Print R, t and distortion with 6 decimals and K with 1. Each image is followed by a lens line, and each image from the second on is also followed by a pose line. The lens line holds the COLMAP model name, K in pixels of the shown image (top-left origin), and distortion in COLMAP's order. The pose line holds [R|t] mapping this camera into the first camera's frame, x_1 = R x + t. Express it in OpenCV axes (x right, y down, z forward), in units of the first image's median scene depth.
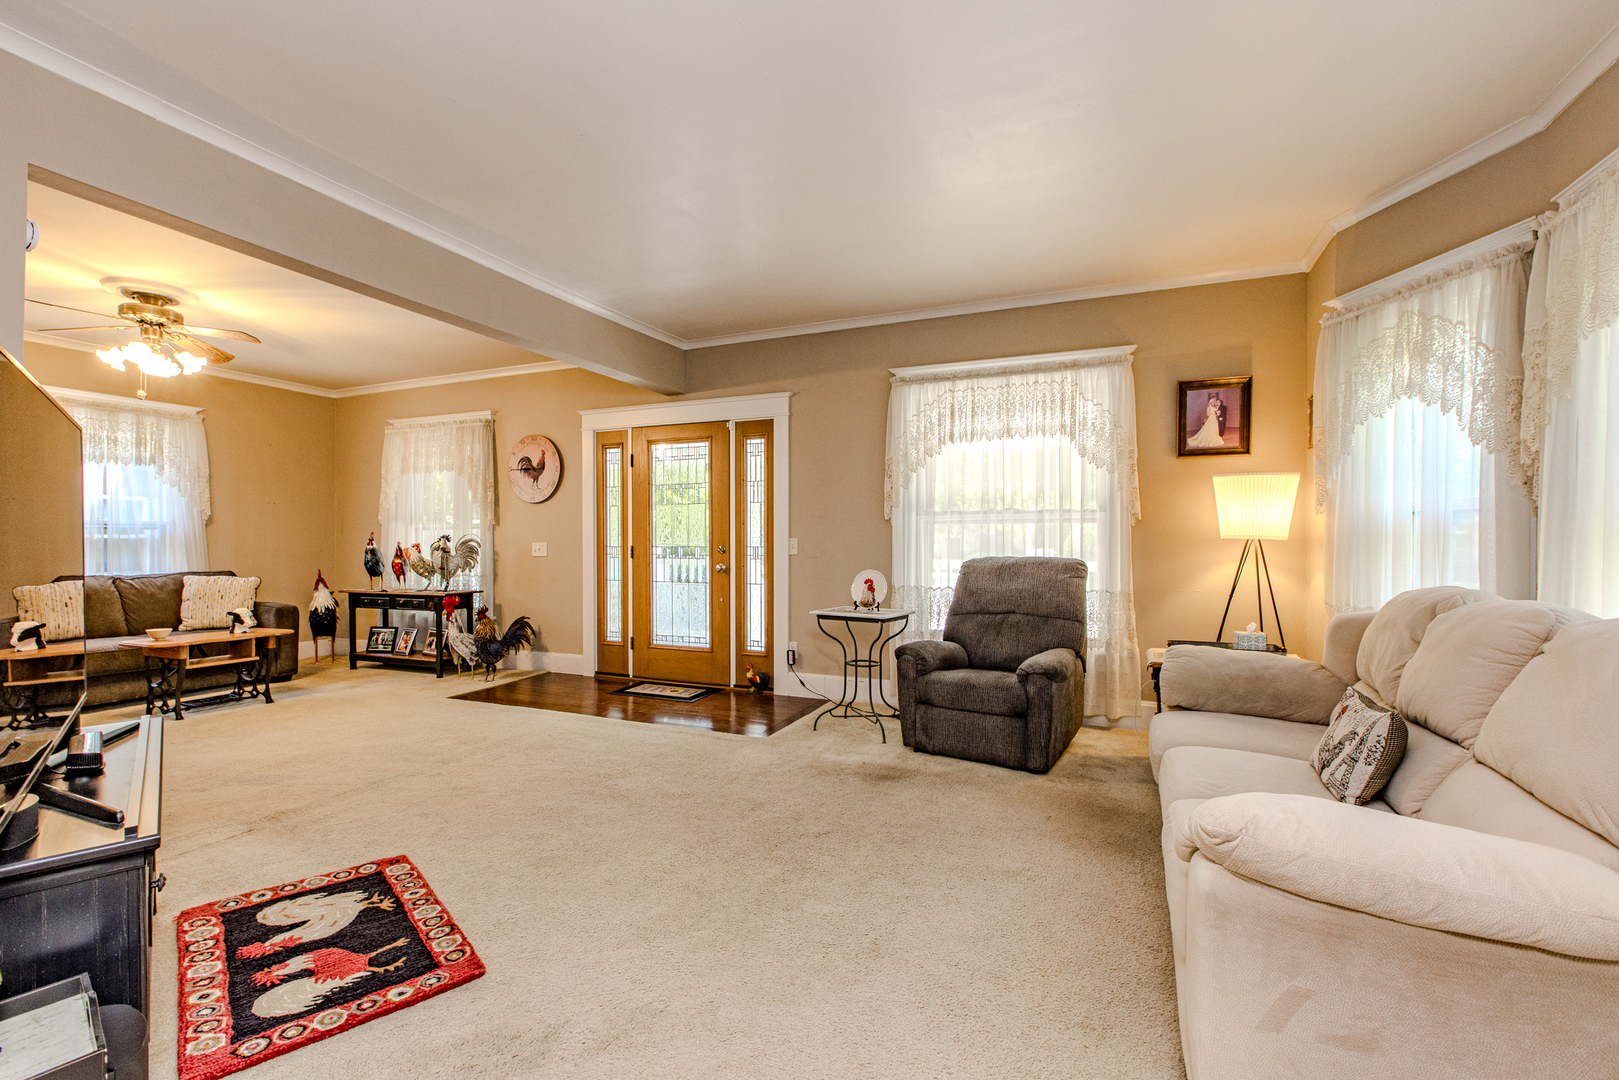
lens RADIAL K [[713.9, 0, 809.5], [0, 713.9, 541.8], [0, 0, 1]] dist [-0.001888, -0.000556]
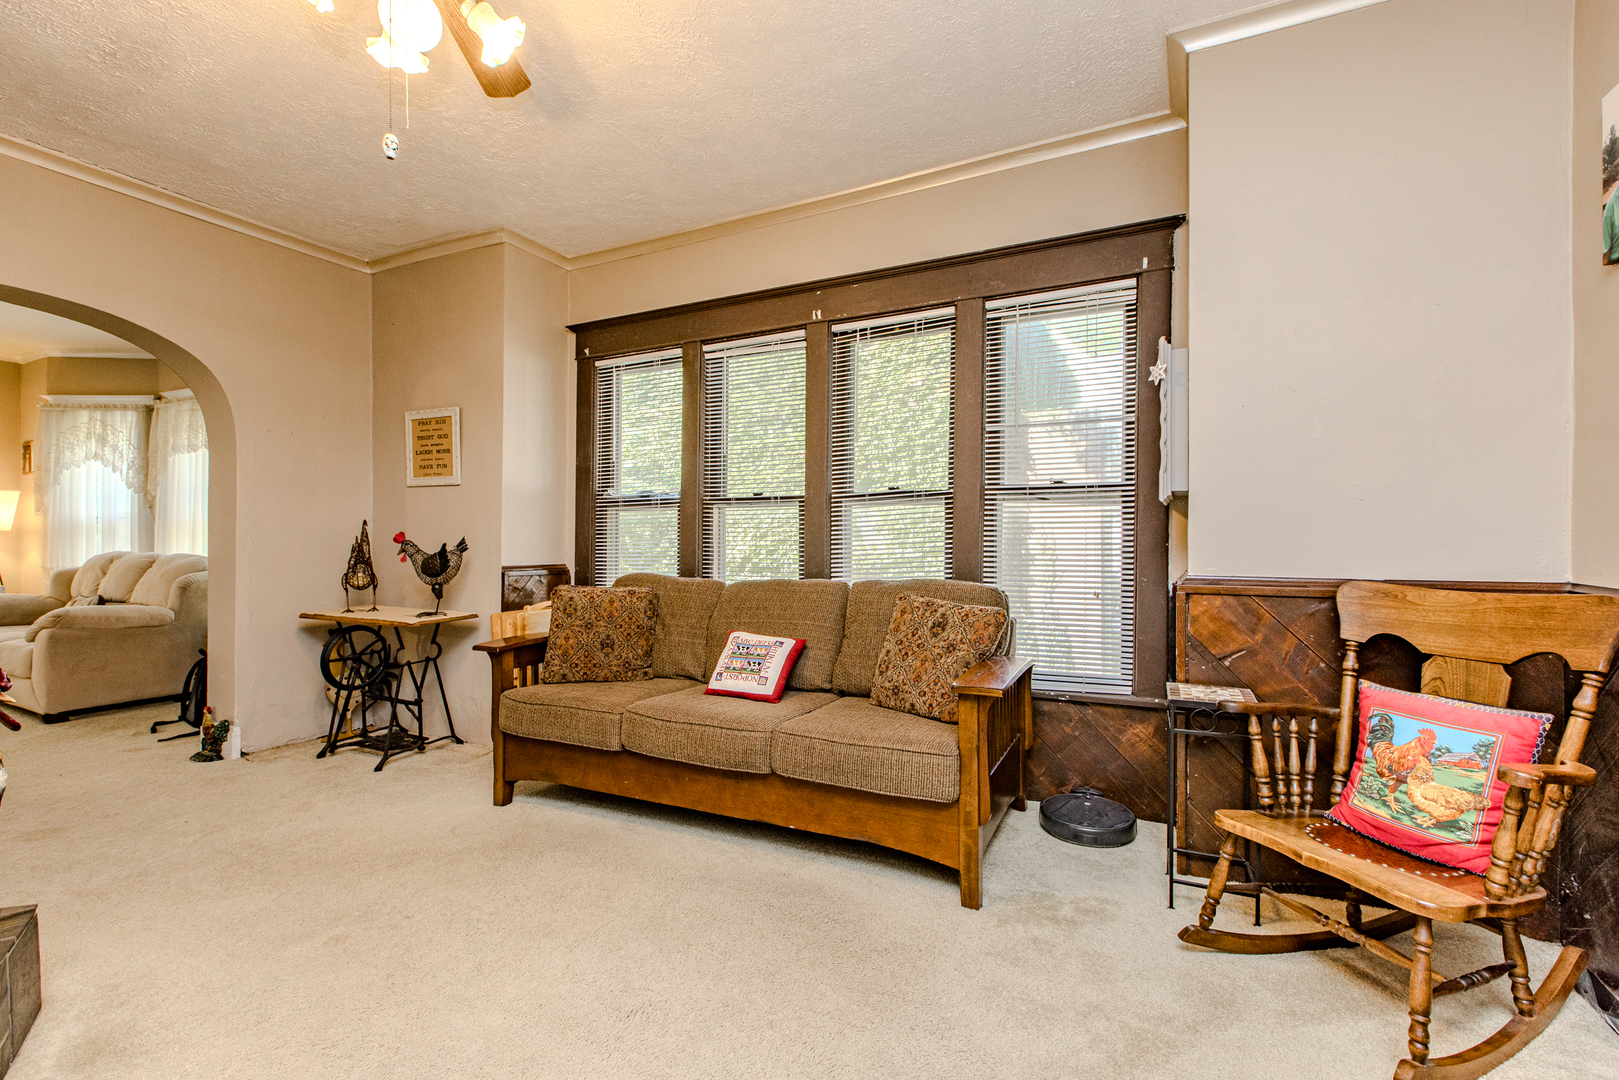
lens RADIAL K [[713.9, 0, 811.6], [0, 713.9, 540.5], [0, 0, 1]] dist [-0.001888, -0.000556]
pose [[0.047626, -0.001693, 0.998864, -1.066077], [0.002236, 0.999996, 0.001588, 0.024725], [-0.998863, 0.002158, 0.047629, -1.111567]]
